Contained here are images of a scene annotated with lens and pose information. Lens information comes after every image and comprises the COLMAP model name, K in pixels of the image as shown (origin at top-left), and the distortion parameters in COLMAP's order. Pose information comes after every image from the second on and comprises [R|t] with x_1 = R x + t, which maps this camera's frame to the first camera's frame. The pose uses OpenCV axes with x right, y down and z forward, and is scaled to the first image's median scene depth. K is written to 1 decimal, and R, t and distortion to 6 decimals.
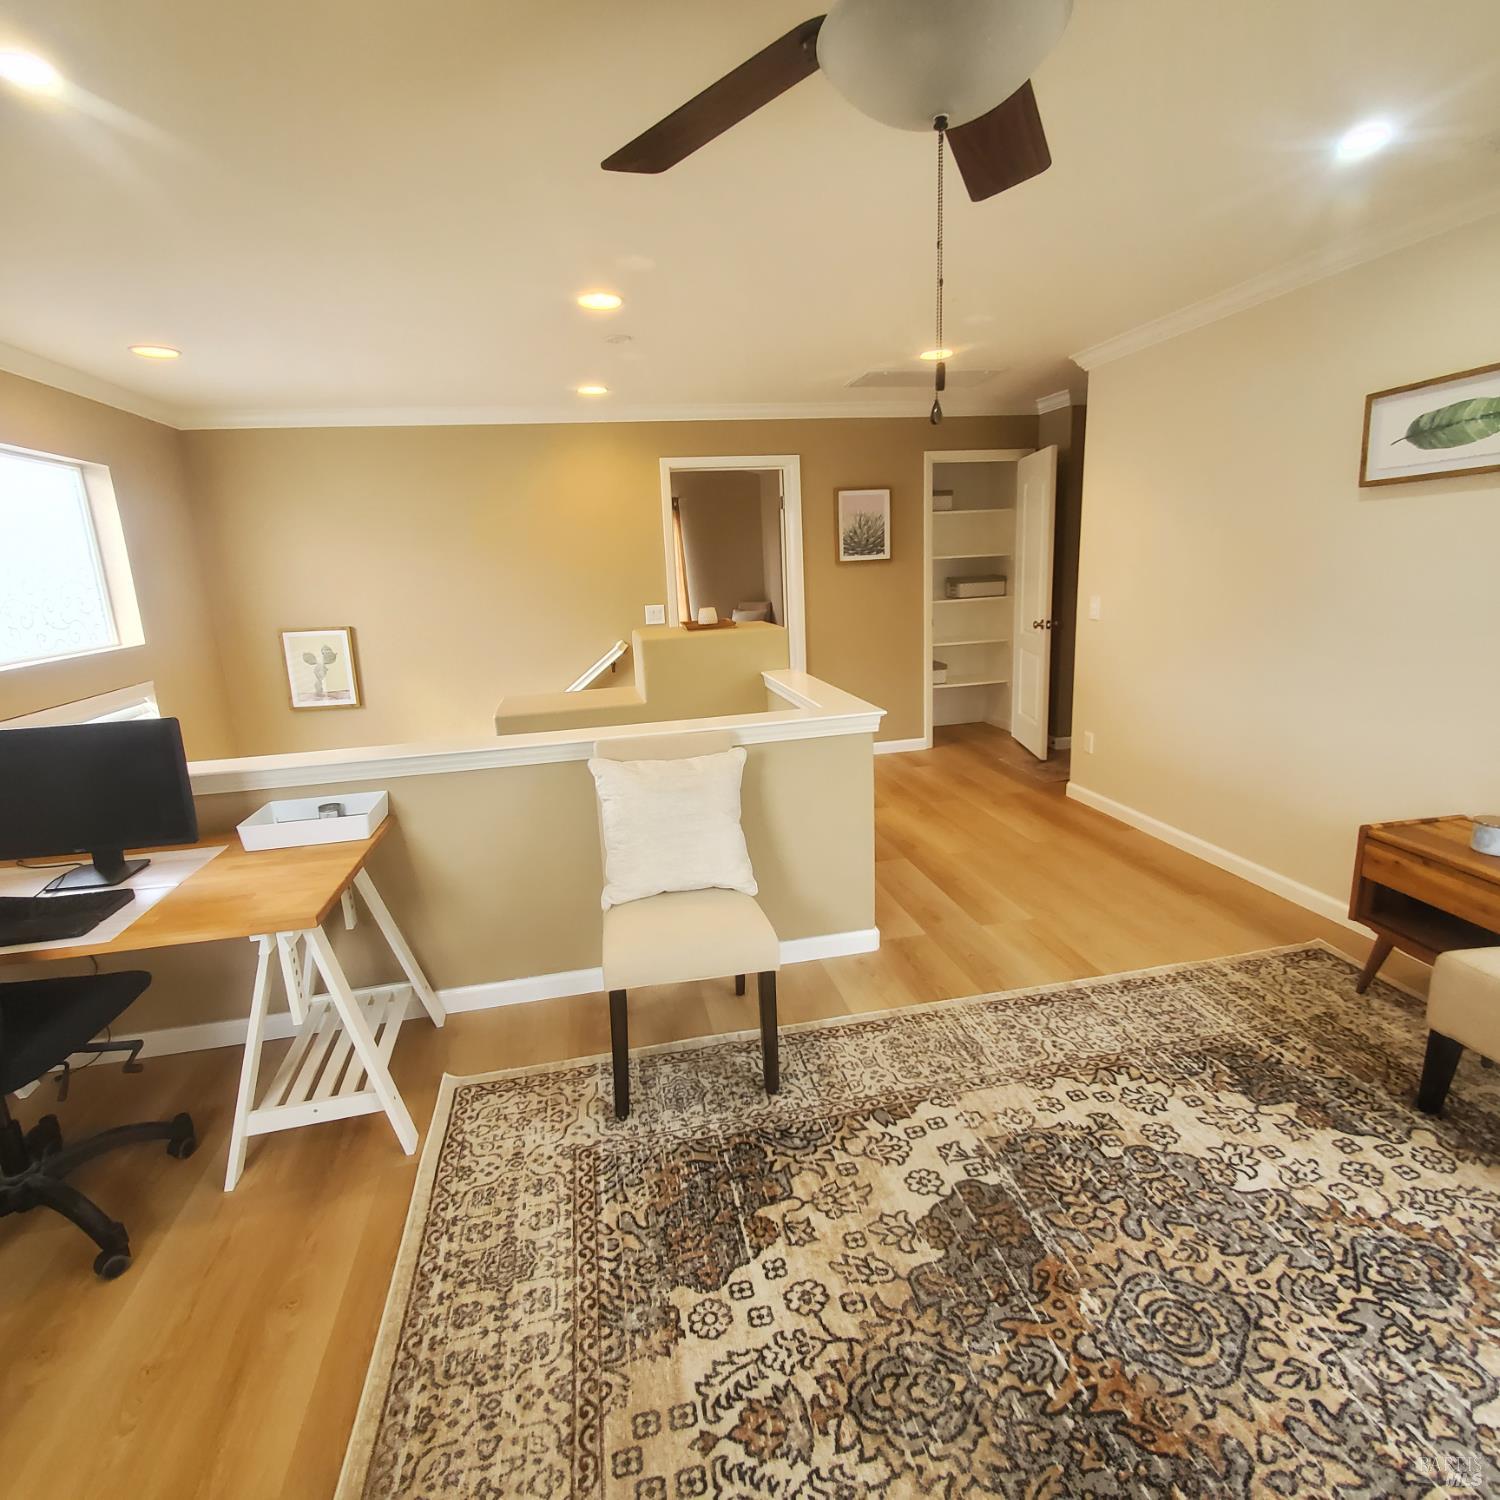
lens RADIAL K [[797.0, 0, 741.2], [0, 797.0, 719.9], [0, 0, 1]] dist [0.000124, -0.003626]
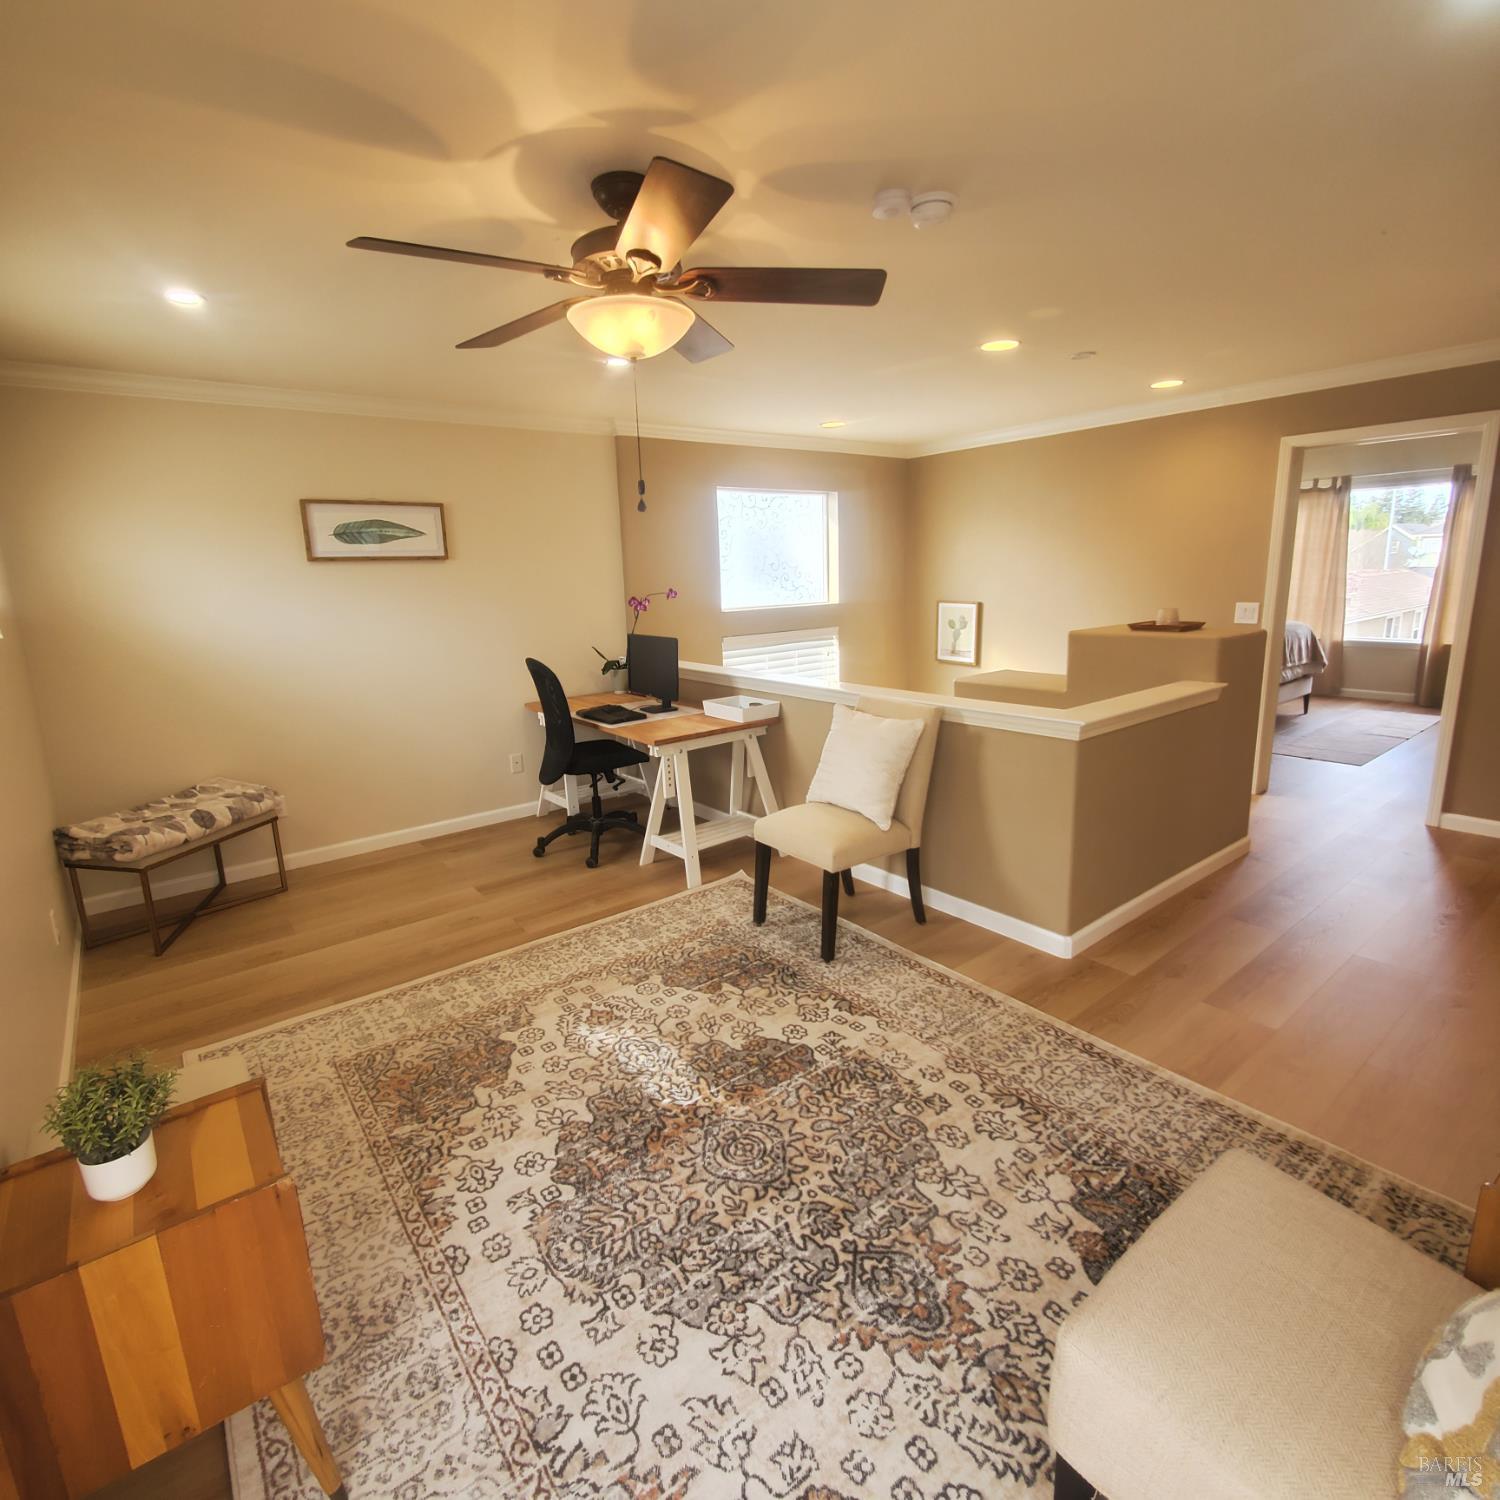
lens RADIAL K [[797.0, 0, 752.2], [0, 797.0, 746.1], [0, 0, 1]] dist [0.000124, -0.003626]
pose [[0.447879, 0.227572, -0.864648, 1.187436], [-0.170157, 0.971086, 0.167447, -0.107502], [0.877754, 0.072130, 0.473652, 0.234797]]
